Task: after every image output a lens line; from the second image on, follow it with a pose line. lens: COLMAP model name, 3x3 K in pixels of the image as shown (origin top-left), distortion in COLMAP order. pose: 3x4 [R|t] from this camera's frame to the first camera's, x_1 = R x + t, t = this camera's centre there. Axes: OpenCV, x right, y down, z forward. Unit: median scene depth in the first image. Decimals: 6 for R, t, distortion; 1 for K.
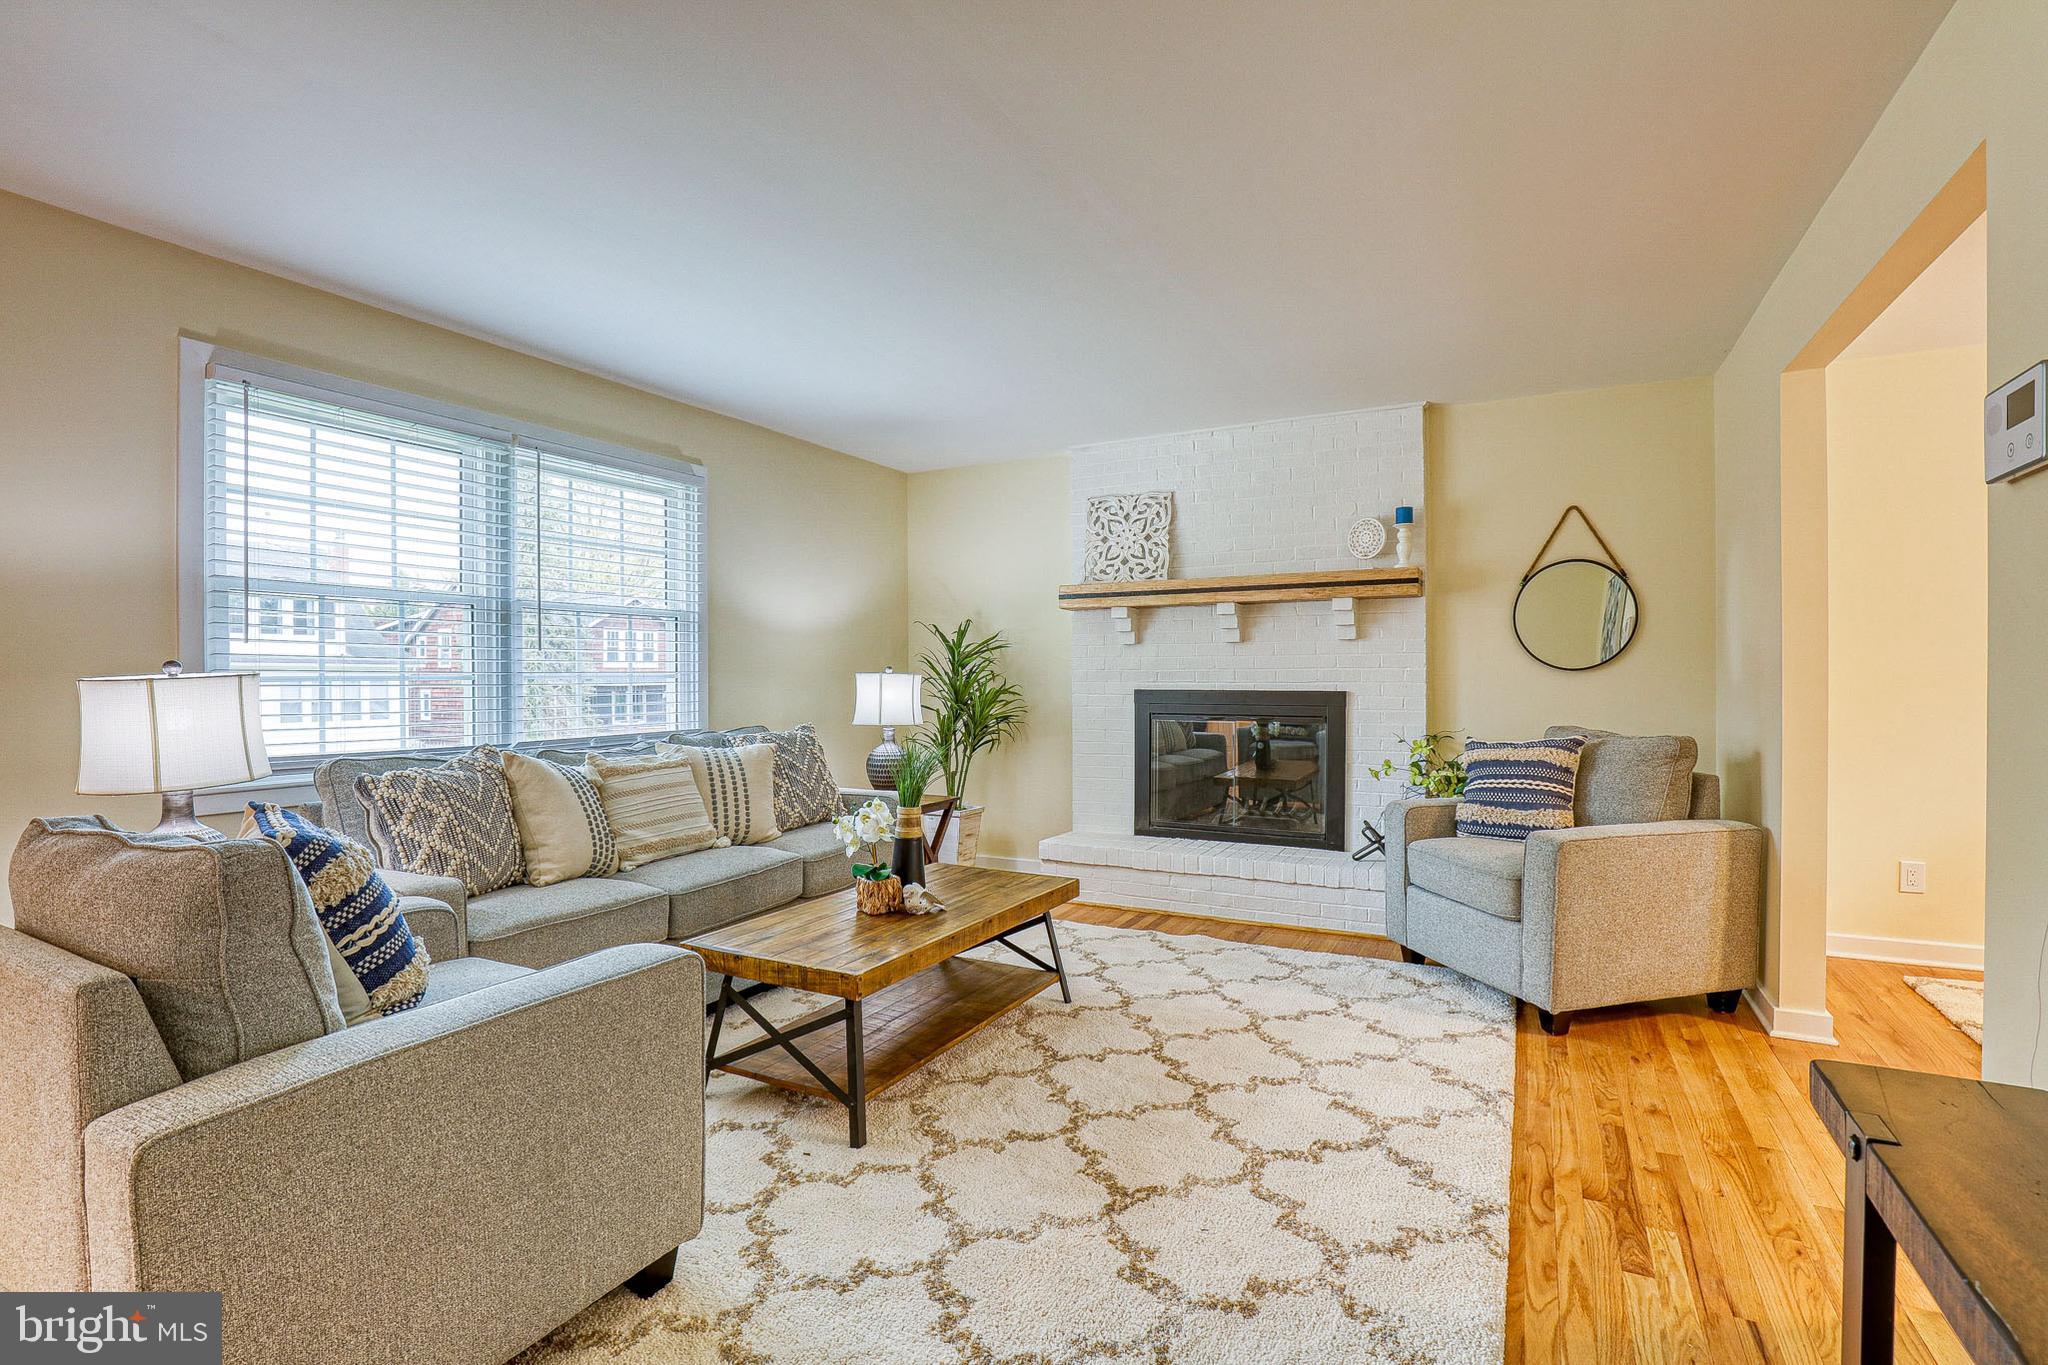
lens RADIAL K [[937.6, 0, 1046.2], [0, 937.6, 683.9], [0, 0, 1]] dist [-0.027715, 0.000339]
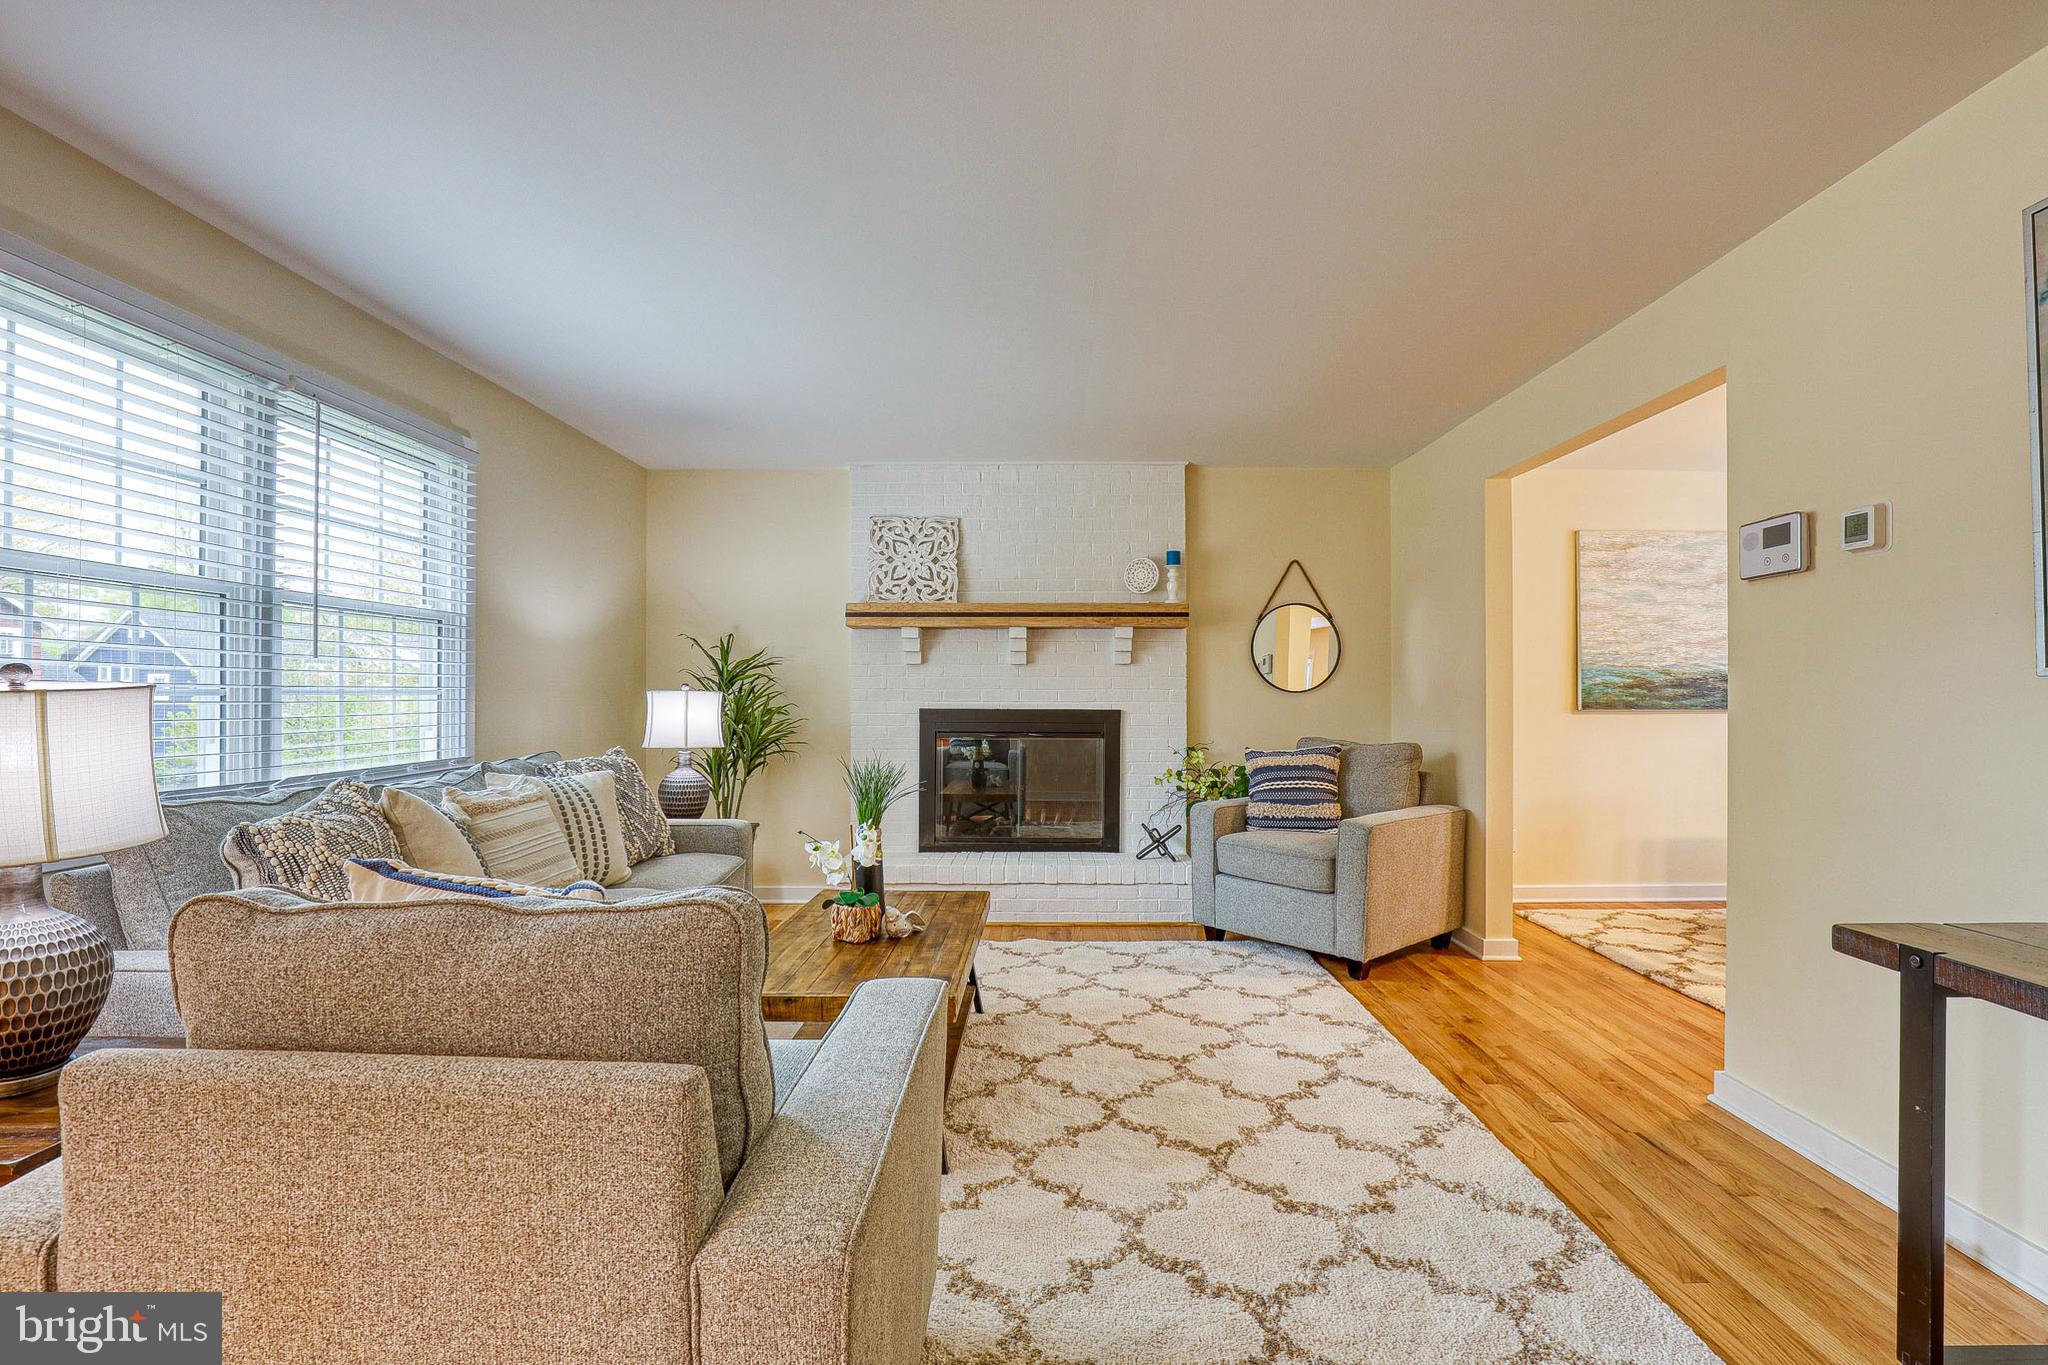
lens RADIAL K [[940.8, 0, 1042.6], [0, 940.8, 692.4], [0, 0, 1]] dist [-0.028636, 0.000471]
pose [[0.890366, 0.006803, 0.455195, -0.357472], [-0.001027, 0.999916, -0.012934, 0.002124], [-0.455244, 0.011048, 0.890298, 0.044525]]
